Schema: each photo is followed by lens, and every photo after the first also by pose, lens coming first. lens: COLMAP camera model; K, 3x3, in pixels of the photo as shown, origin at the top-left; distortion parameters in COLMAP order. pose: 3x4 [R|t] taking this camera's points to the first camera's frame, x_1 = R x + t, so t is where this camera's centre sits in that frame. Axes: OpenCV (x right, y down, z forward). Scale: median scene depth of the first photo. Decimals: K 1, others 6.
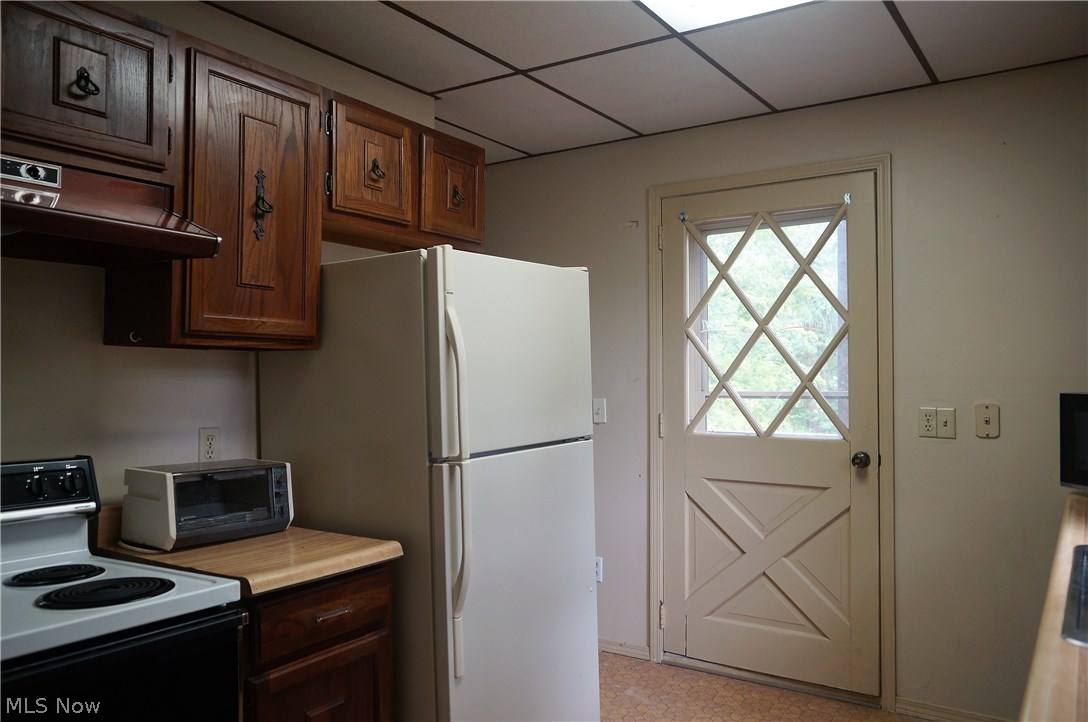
lens RADIAL K [[824.6, 0, 548.2], [0, 824.6, 360.7], [0, 0, 1]] dist [-0.022487, 0.017186]
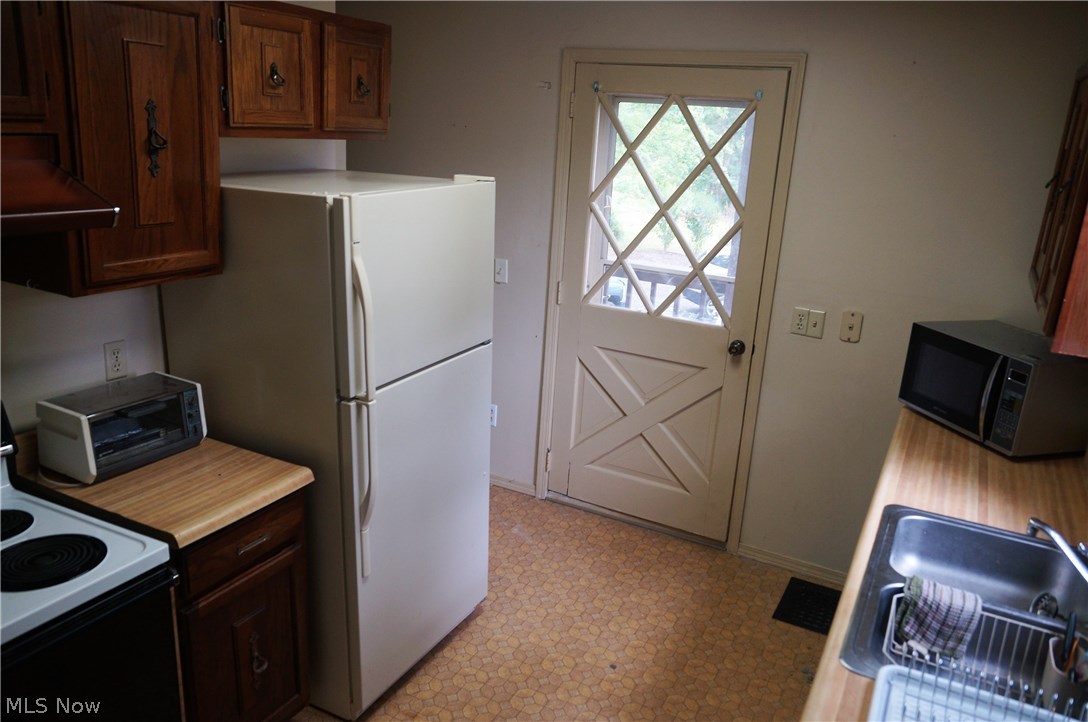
lens RADIAL K [[824.6, 0, 547.2], [0, 824.6, 366.1], [0, 0, 1]] dist [-0.022487, 0.017186]
pose [[0.991999, 0.028950, 0.122878, -0.005565], [-0.064716, 0.952342, 0.298087, -0.205918], [-0.108392, -0.303654, 0.946597, -0.022602]]
